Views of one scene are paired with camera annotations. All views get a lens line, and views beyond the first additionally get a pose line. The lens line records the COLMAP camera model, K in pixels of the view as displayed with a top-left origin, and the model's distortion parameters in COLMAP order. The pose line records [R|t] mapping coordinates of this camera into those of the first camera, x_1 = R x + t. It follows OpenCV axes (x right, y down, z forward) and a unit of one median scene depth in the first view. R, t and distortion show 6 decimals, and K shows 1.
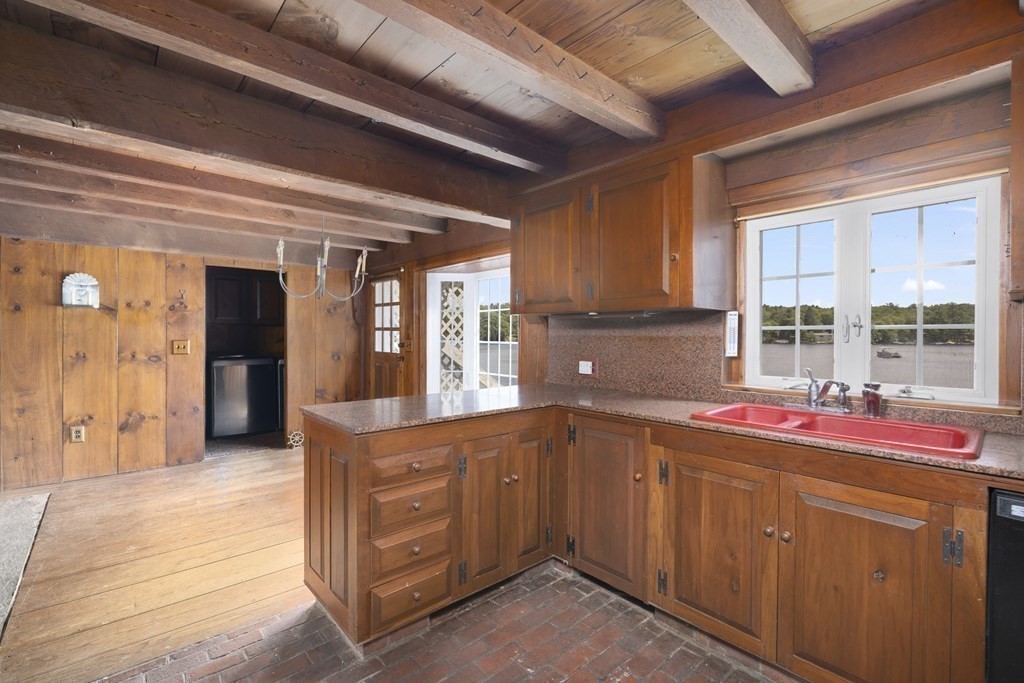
lens RADIAL K [[458.1, 0, 512.0], [0, 458.1, 341.5], [0, 0, 1]] dist [-0.002908, -0.000611]
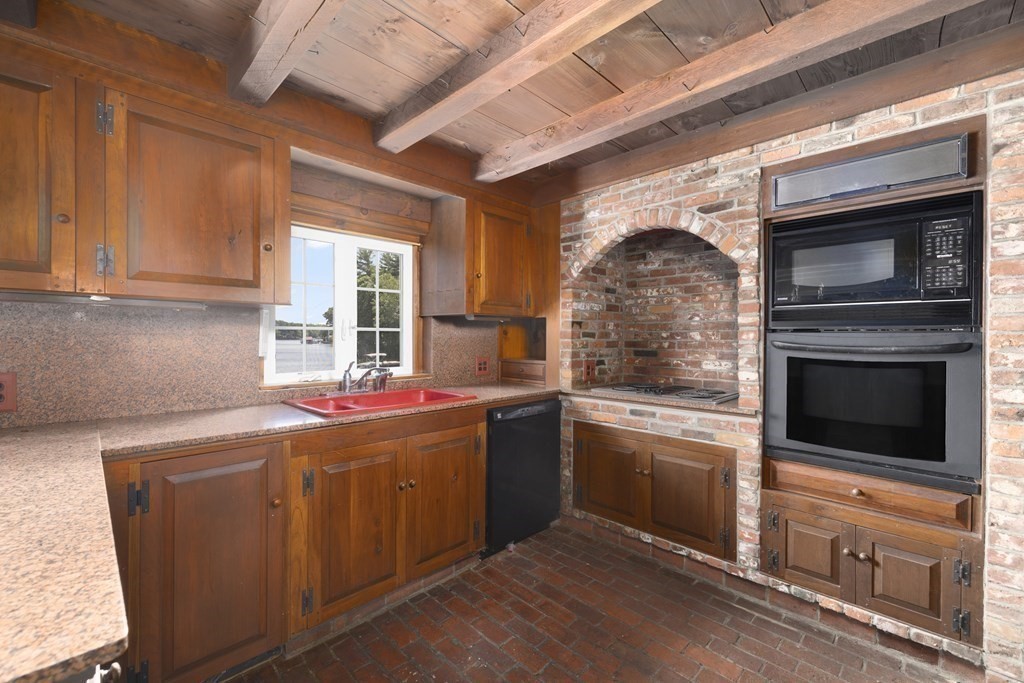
lens RADIAL K [[427.8, 0, 506.6], [0, 427.8, 338.5], [0, 0, 1]] dist [-0.002088, -0.000044]
pose [[-0.068350, -0.007796, 0.997631, -0.556214], [0.007754, 0.999935, 0.008345, -0.010216], [-0.997631, 0.008306, -0.068285, 0.652578]]
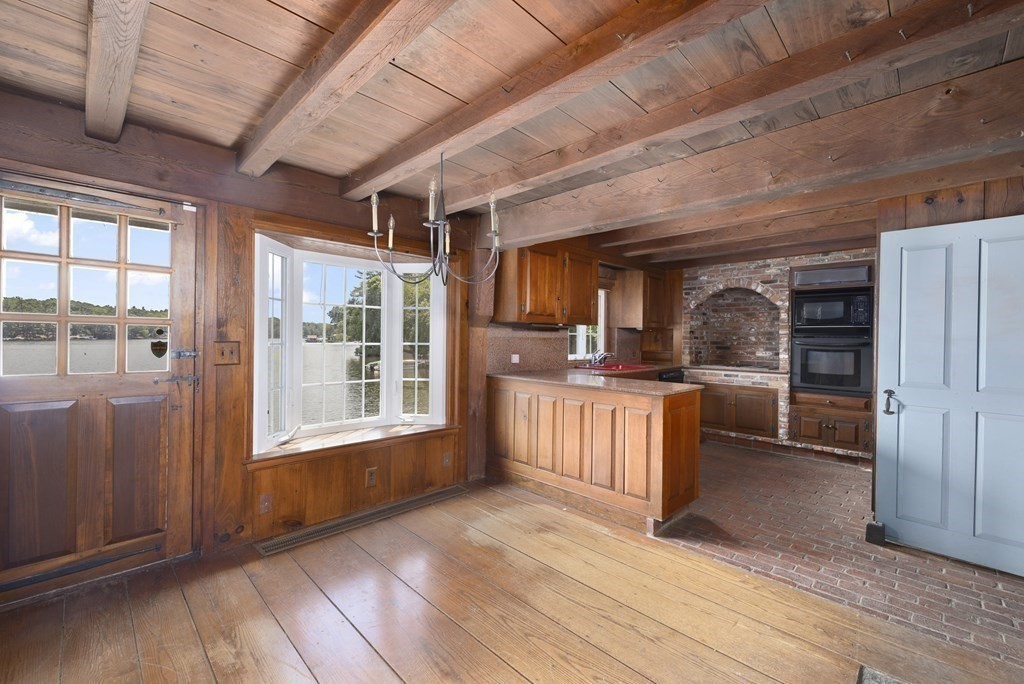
lens RADIAL K [[427.8, 0, 506.6], [0, 427.8, 339.0], [0, 0, 1]] dist [-0.002088, -0.000044]
pose [[-0.056625, -0.010842, 0.998337, -1.823082], [0.002605, 0.999936, 0.011007, -0.034368], [-0.998392, 0.003224, -0.056593, 1.651066]]
